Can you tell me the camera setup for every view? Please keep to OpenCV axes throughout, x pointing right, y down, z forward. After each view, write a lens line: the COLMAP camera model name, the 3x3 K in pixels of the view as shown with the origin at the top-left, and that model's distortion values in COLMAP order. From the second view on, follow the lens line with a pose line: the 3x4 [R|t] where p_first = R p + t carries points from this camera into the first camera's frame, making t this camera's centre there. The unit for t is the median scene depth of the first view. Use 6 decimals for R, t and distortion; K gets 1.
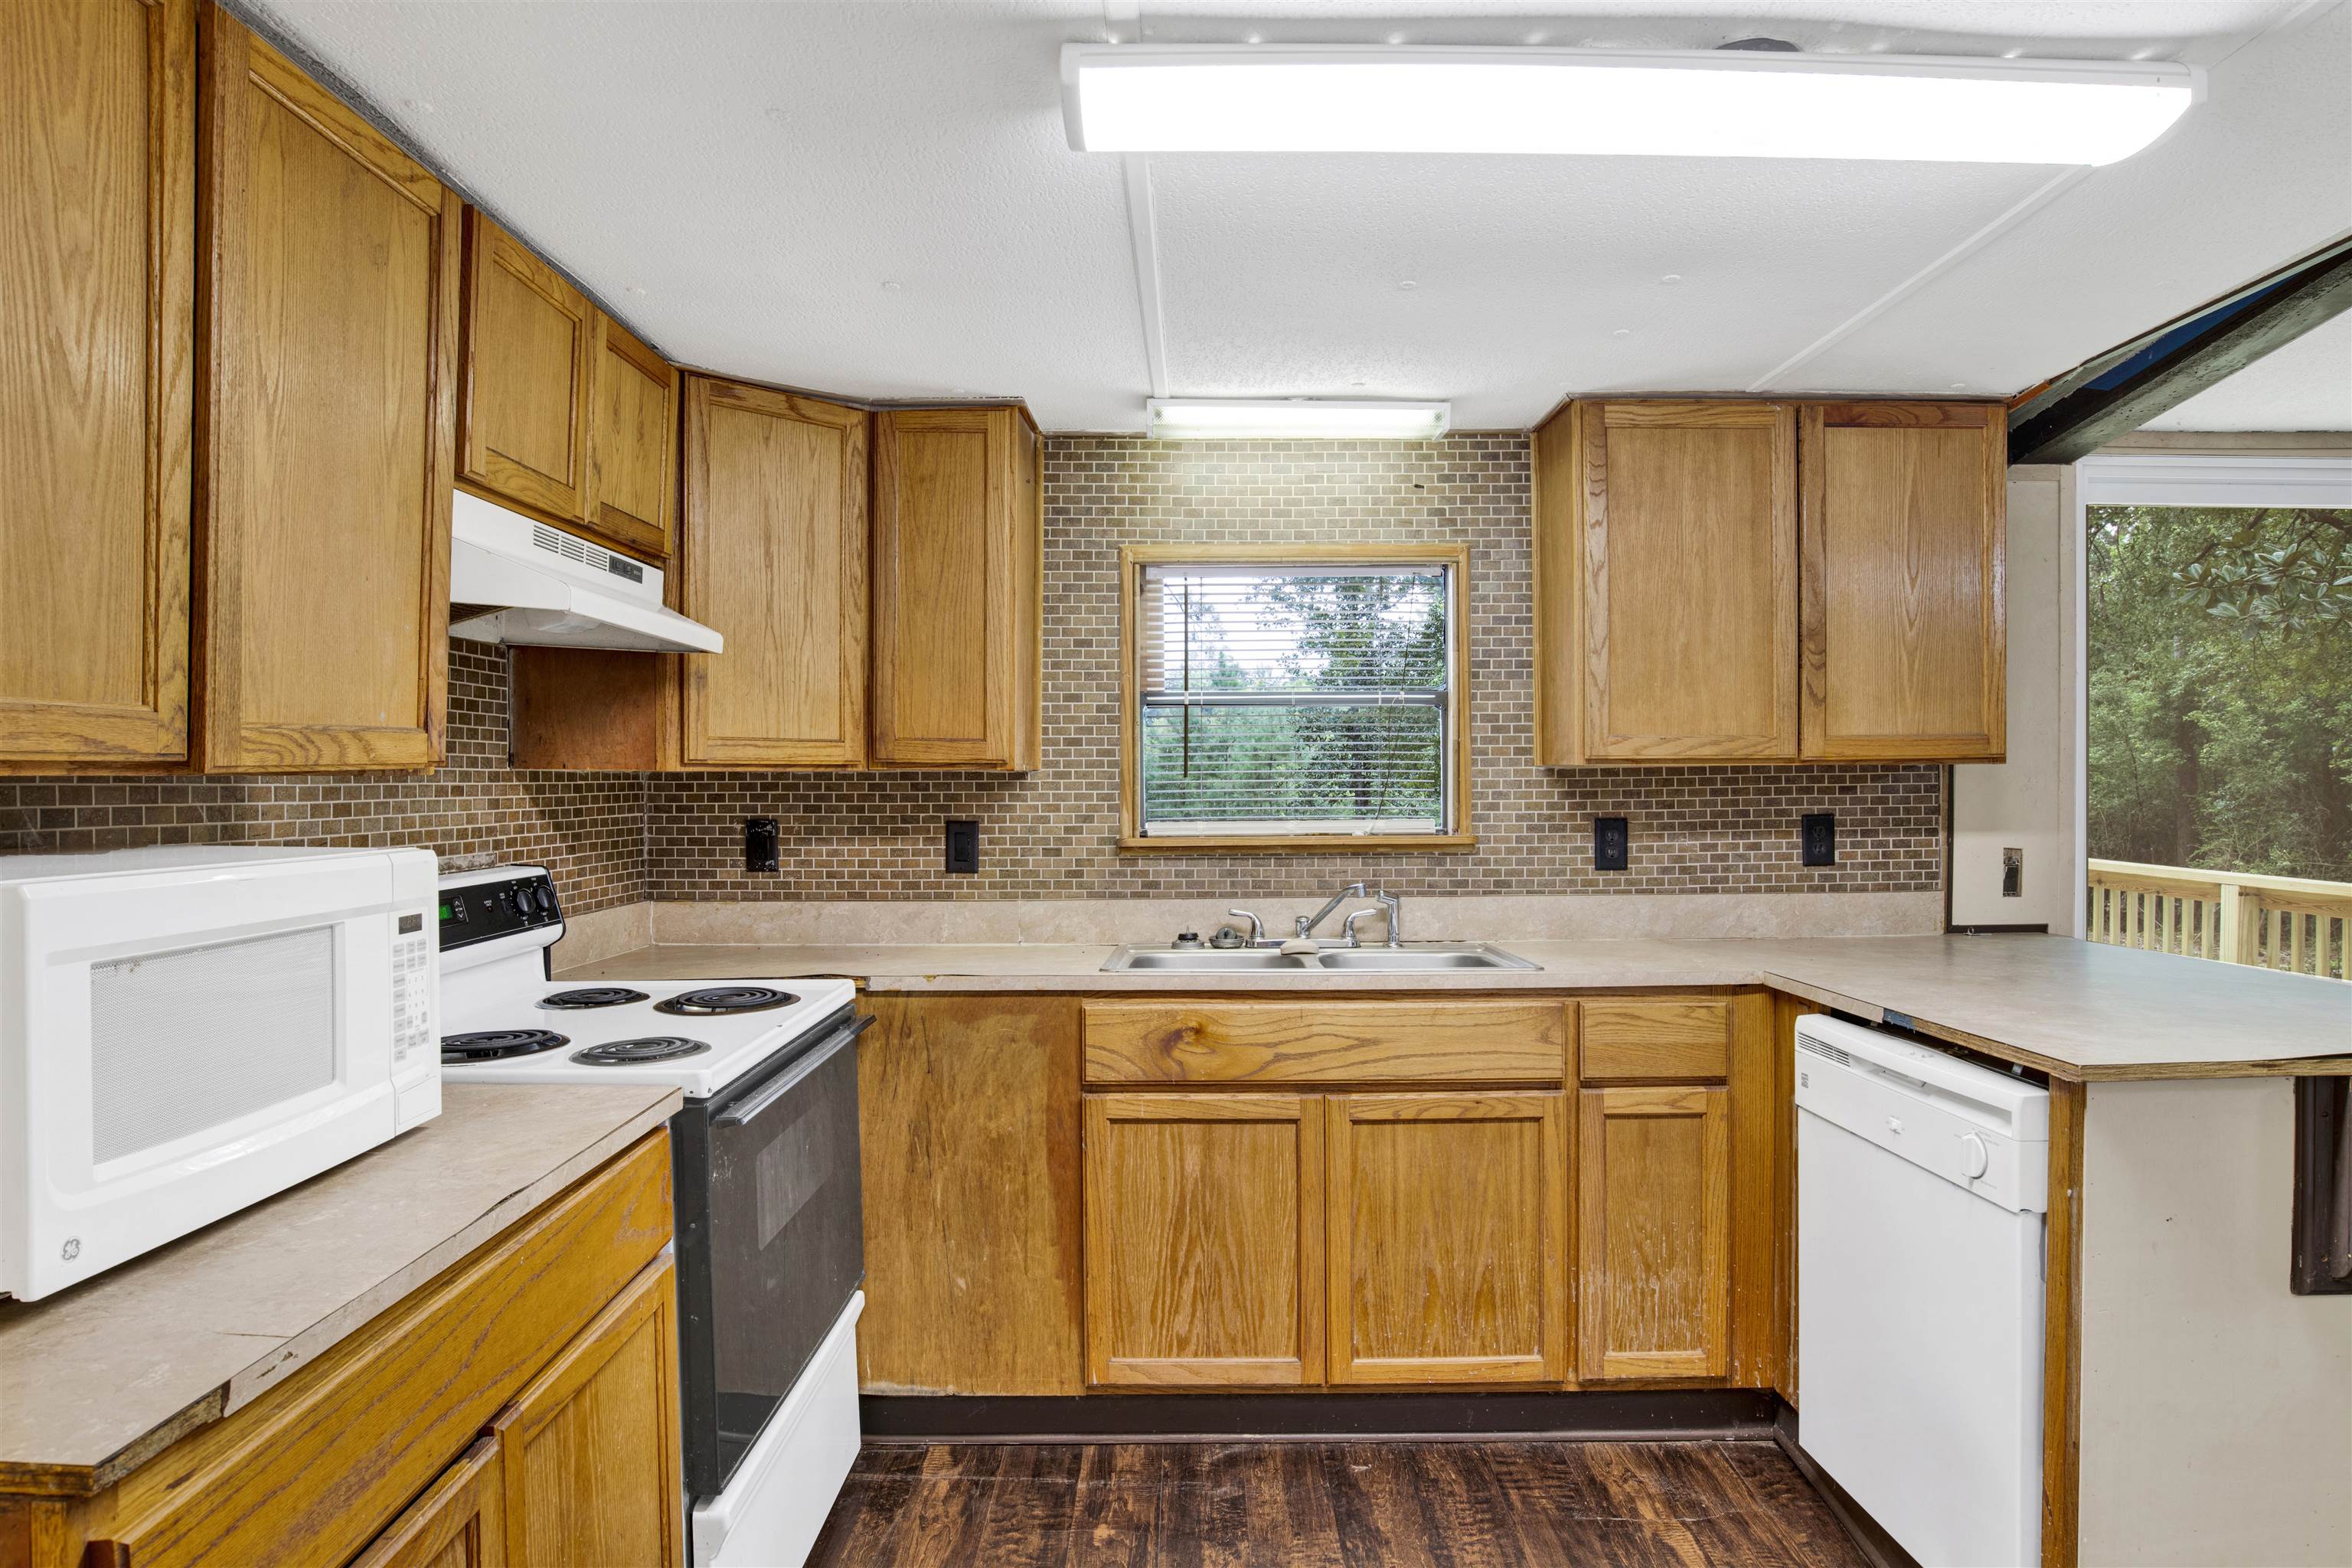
lens RADIAL K [[1306.7, 0, 1175.9], [0, 1306.7, 757.0], [0, 0, 1]] dist [-0.070224, 0.033970]
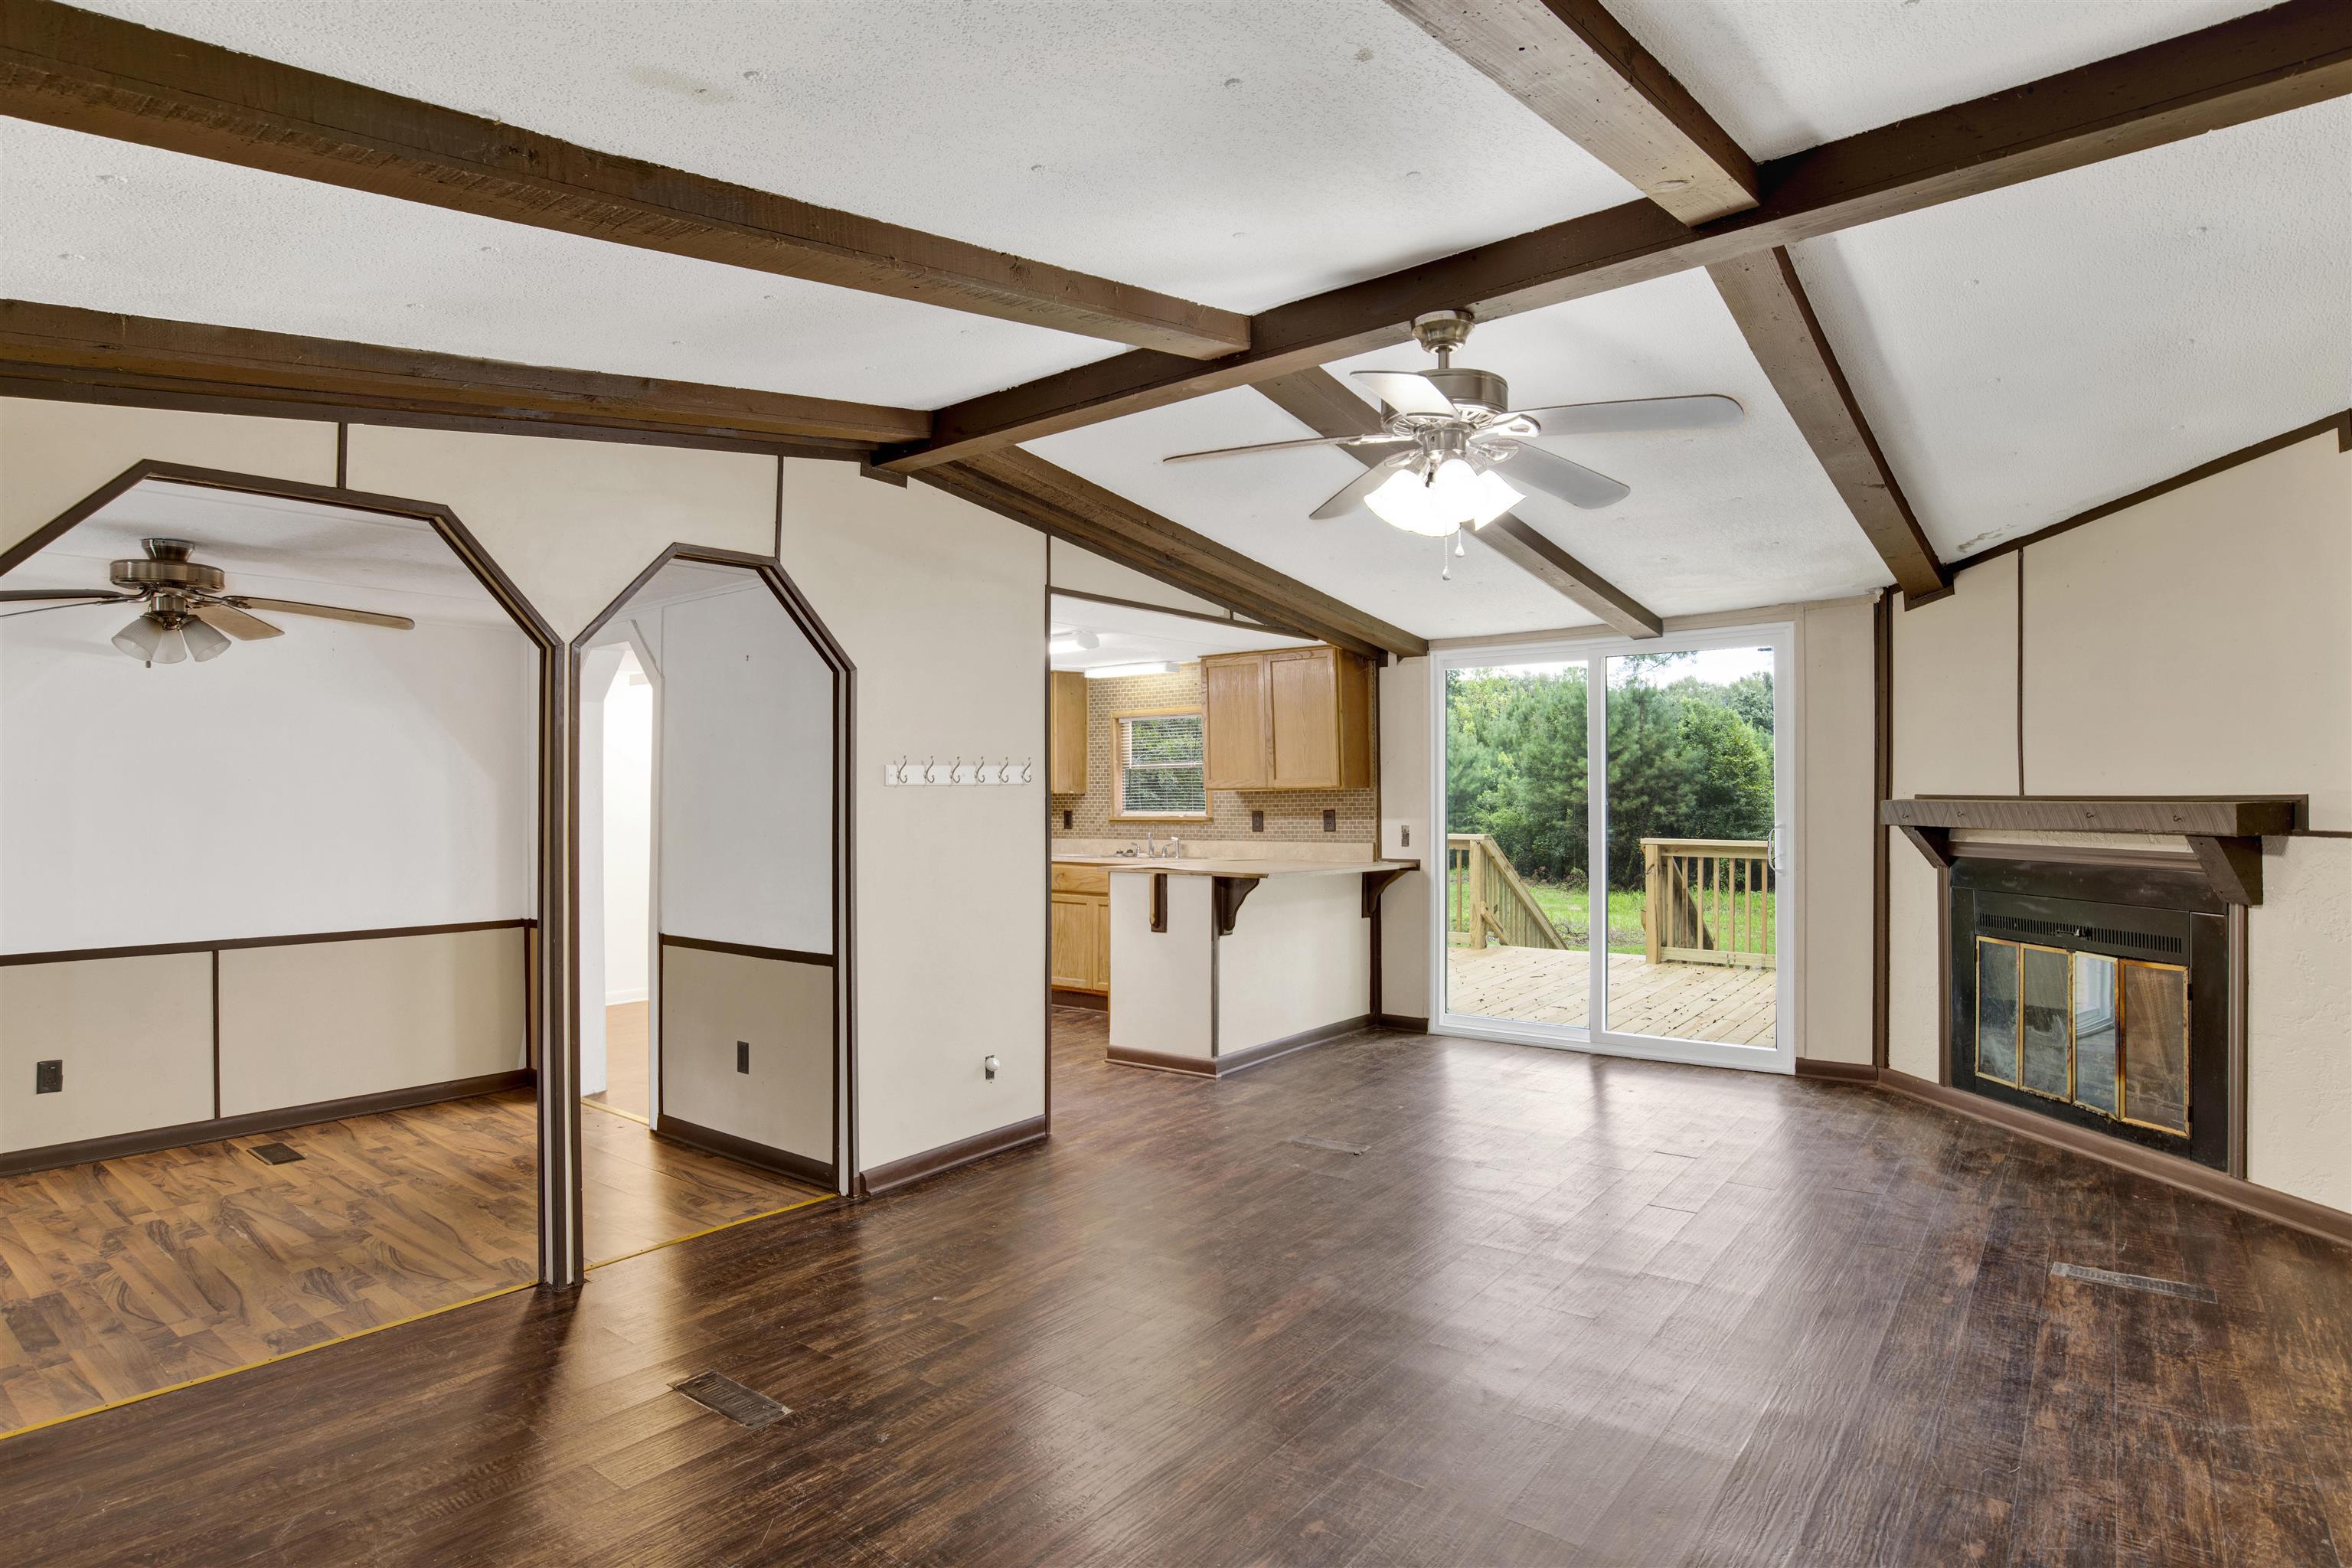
lens RADIAL K [[1221.5, 0, 1150.2], [0, 1221.5, 788.3], [0, 0, 1]] dist [-0.064153, 0.024833]
pose [[0.790187, -0.004843, -0.612847, 1.630652], [0.013781, 0.999856, 0.009867, -0.023394], [0.612711, -0.016242, 0.790140, -1.005627]]
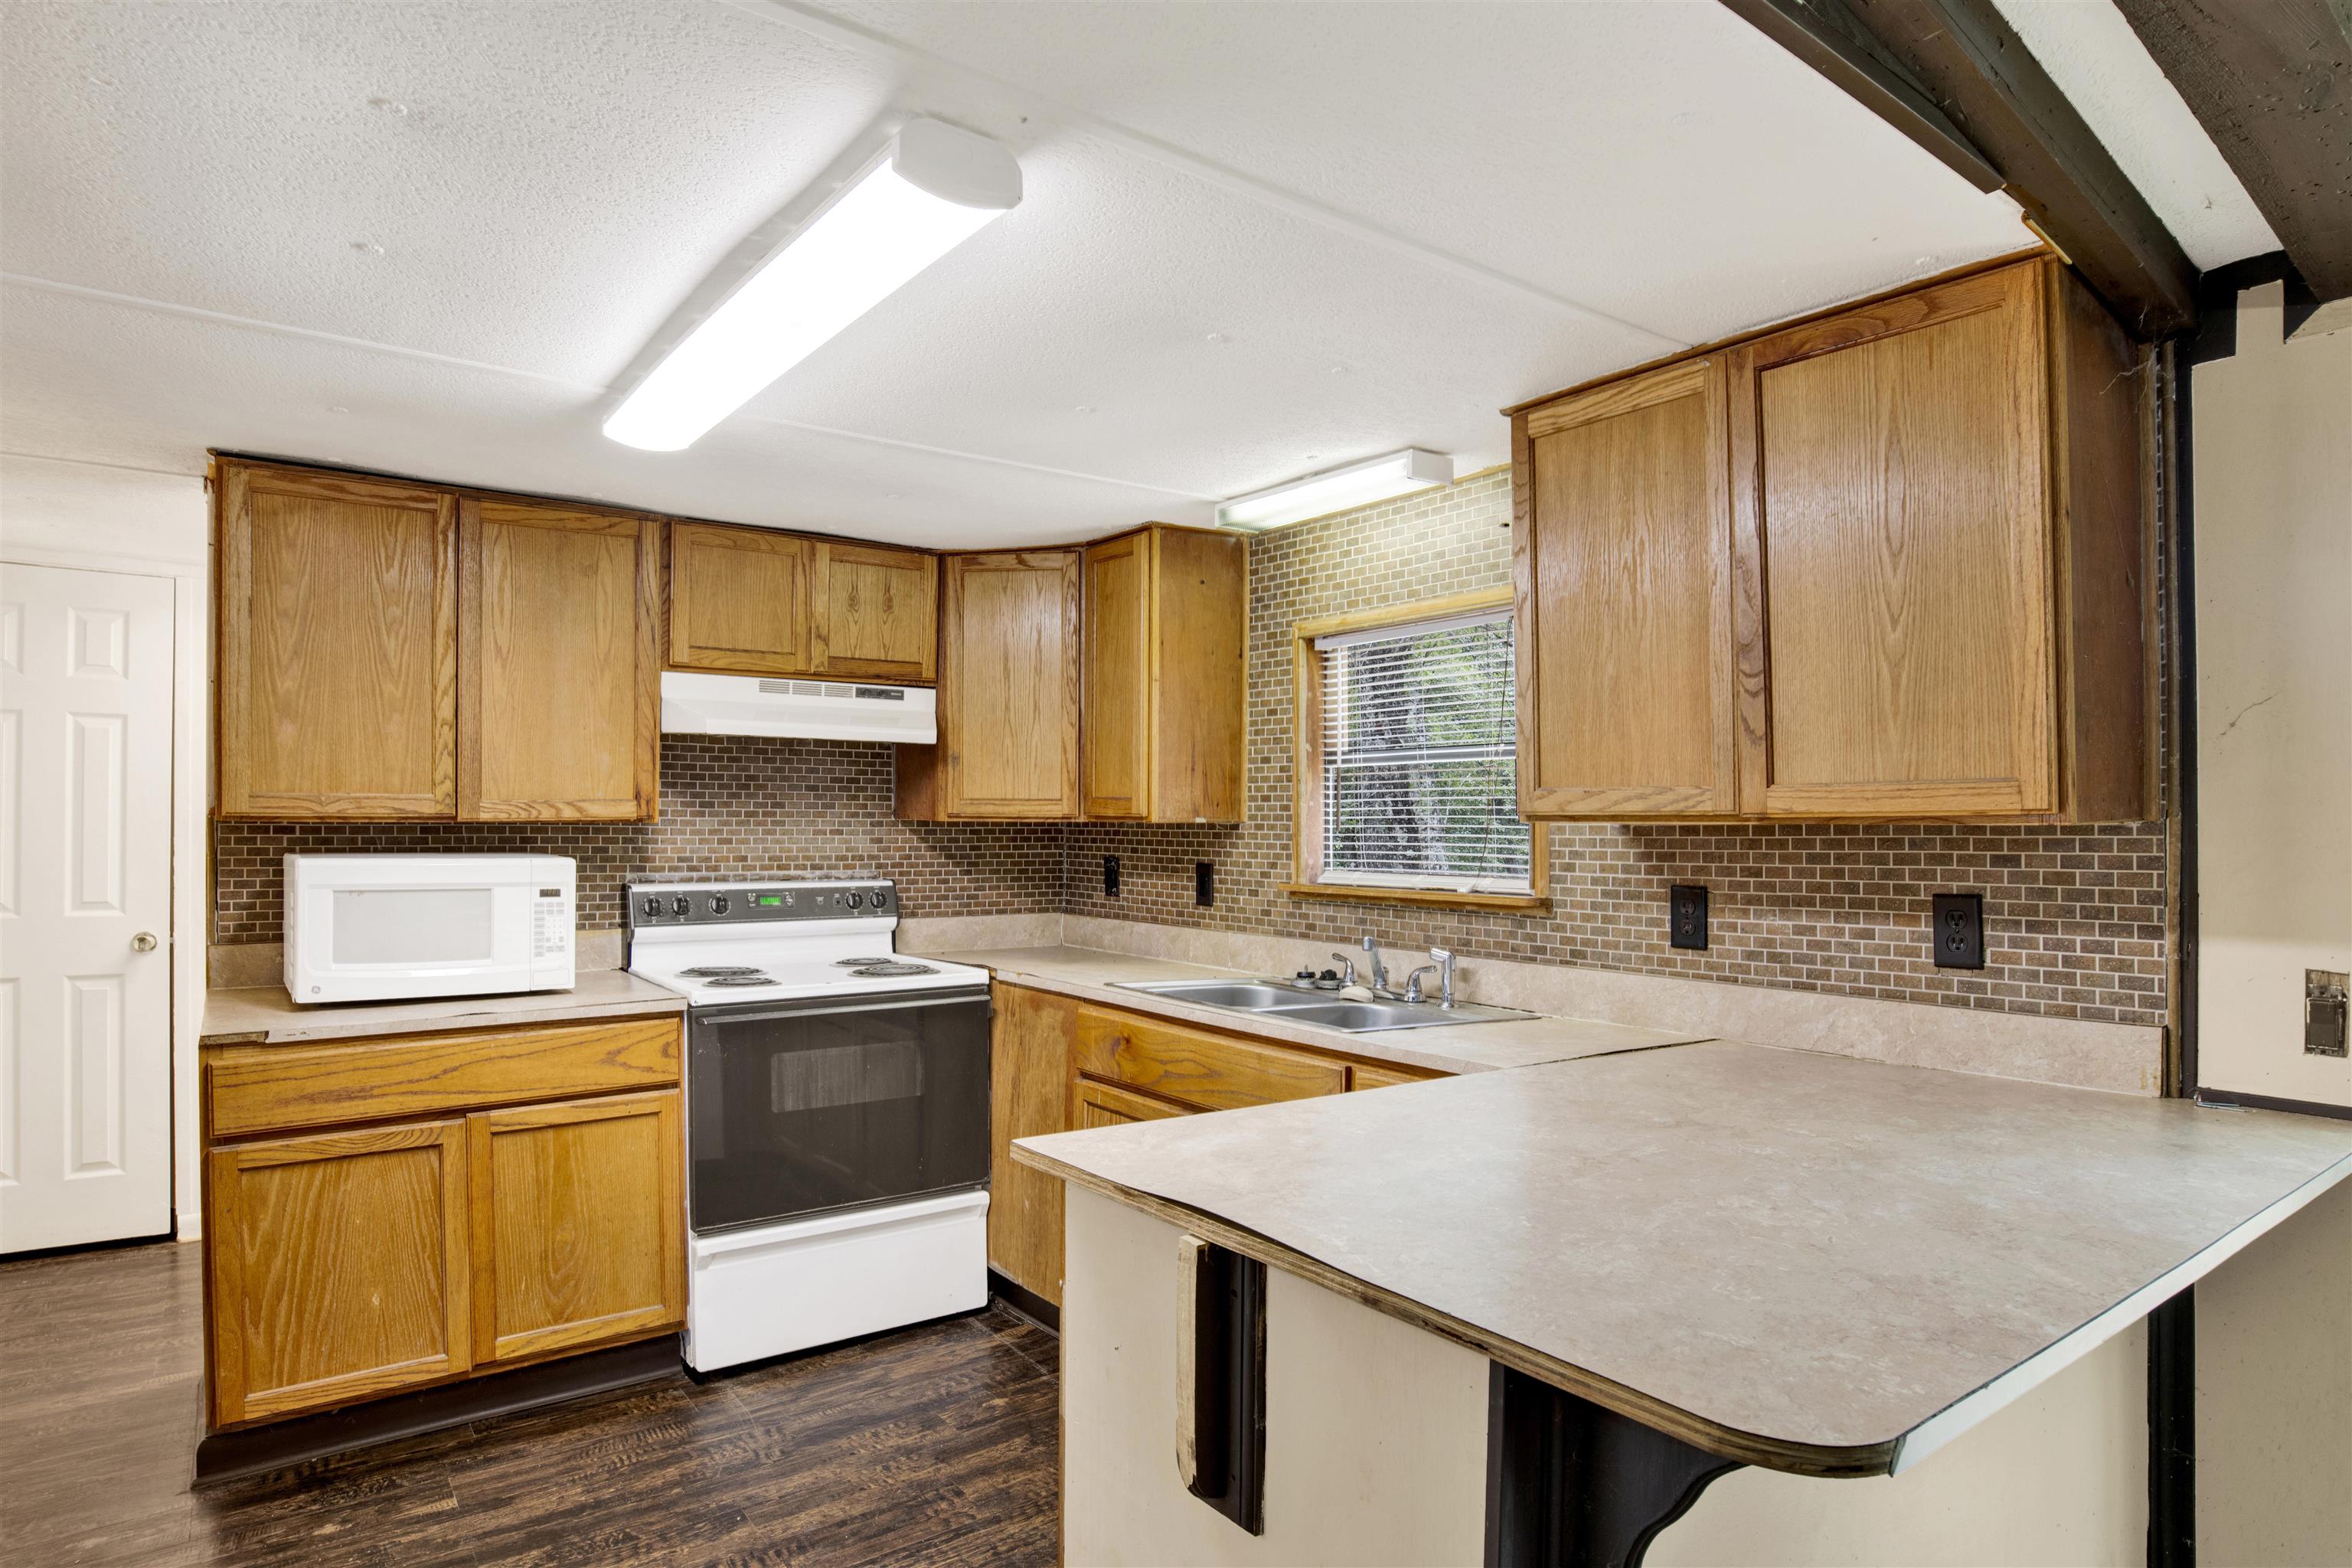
lens RADIAL K [[1267.9, 0, 1176.0], [0, 1267.9, 784.0], [0, 0, 1]] dist [-0.069294, 0.020691]
pose [[0.612131, -0.015610, -0.790602, 0.769540], [0.003537, 0.999849, -0.017003, -0.005408], [0.790749, 0.007612, 0.612094, 0.254991]]
